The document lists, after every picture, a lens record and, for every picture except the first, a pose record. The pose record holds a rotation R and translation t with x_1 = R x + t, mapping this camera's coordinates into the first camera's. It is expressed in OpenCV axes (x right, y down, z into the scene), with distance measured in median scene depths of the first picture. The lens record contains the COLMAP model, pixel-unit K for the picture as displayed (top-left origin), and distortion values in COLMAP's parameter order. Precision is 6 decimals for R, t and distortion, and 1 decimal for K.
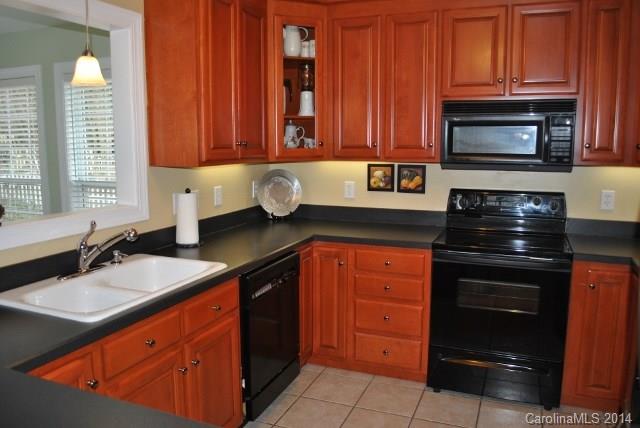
lens RADIAL K [[499.2, 0, 324.1], [0, 499.2, 214.3], [0, 0, 1]] dist [-0.094638, 0.021275]
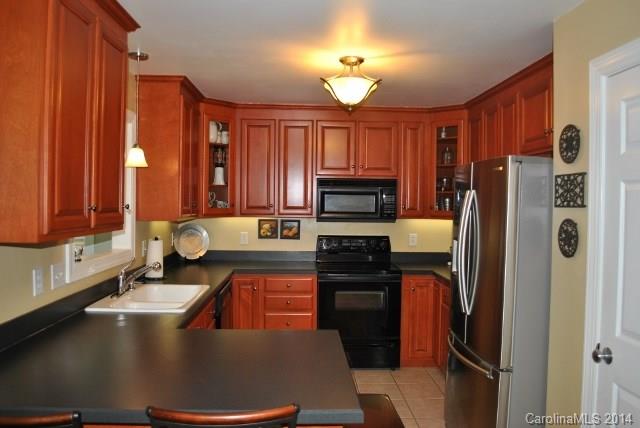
lens RADIAL K [[499.2, 0, 324.0], [0, 499.2, 213.8], [0, 0, 1]] dist [-0.094638, 0.021275]
pose [[0.910702, 0.000343, 0.413064, -0.349816], [0.047163, 0.993373, -0.104809, 0.042117], [-0.410362, 0.114931, 0.904651, -0.369757]]
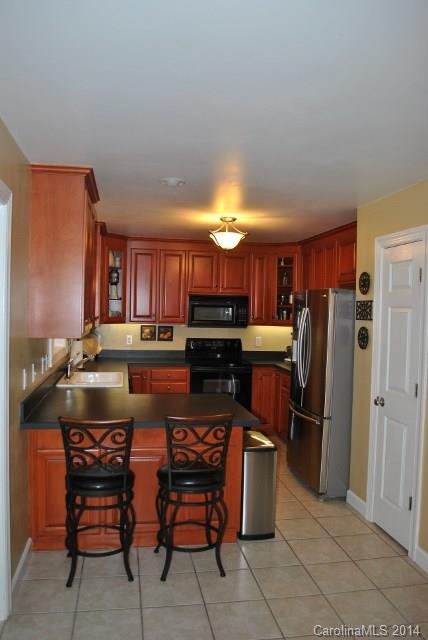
lens RADIAL K [[499.2, 0, 209.2], [0, 499.2, 319.7], [0, 0, 1]] dist [-0.094638, 0.021275]
pose [[0.854518, 0.007687, 0.519365, -0.689328], [0.051595, 0.993689, -0.099597, 0.076118], [-0.516853, 0.111904, 0.848728, -0.709707]]
